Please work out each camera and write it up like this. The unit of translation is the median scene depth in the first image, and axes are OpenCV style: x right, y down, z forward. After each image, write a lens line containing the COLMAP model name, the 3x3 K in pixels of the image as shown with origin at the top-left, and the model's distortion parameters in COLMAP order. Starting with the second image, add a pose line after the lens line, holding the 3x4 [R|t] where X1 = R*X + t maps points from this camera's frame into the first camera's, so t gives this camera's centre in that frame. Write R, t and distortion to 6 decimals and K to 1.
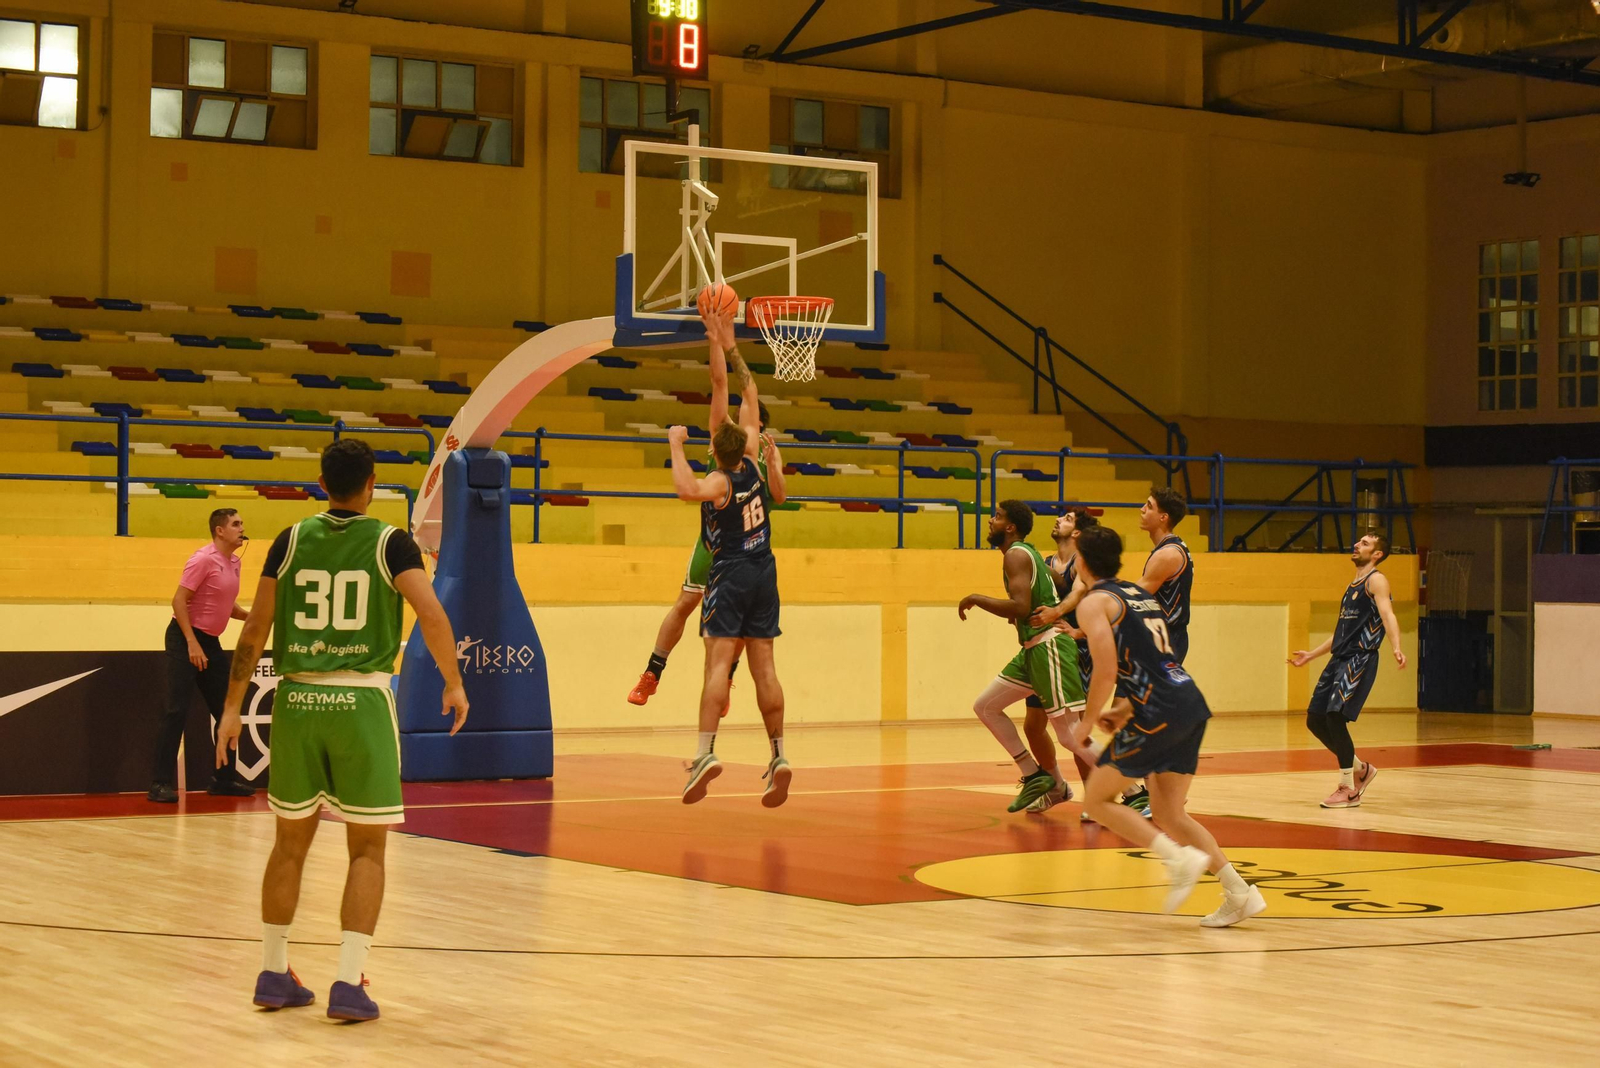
lens RADIAL K [[3267.0, 0, 797.1], [0, 3267.0, 536.9], [0, 0, 1]] dist [-0.206163, 0.000000]
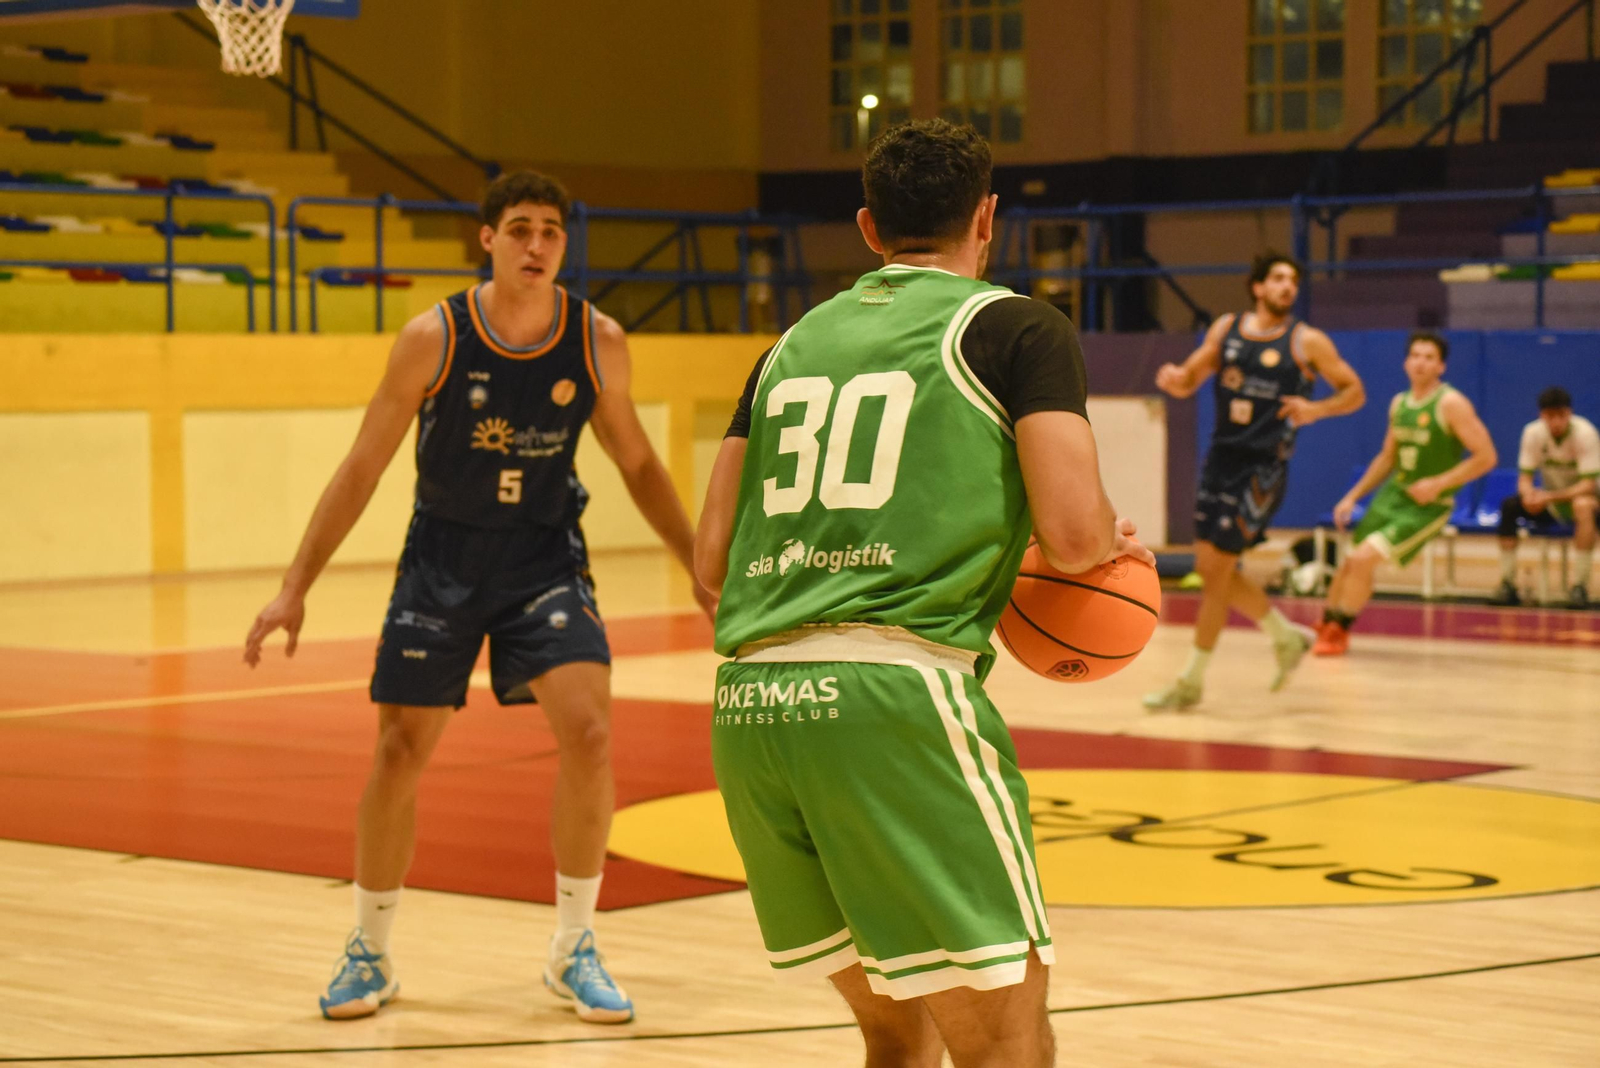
lens RADIAL K [[3891.5, 0, 803.3], [0, 3891.5, 521.5], [0, 0, 1]] dist [0.150099, 0.000000]
pose [[0.964040, -0.021392, 0.264896, -0.063320], [0.007915, 0.998624, 0.051839, 0.001348], [-0.265640, -0.047878, 0.962883, 0.134327]]
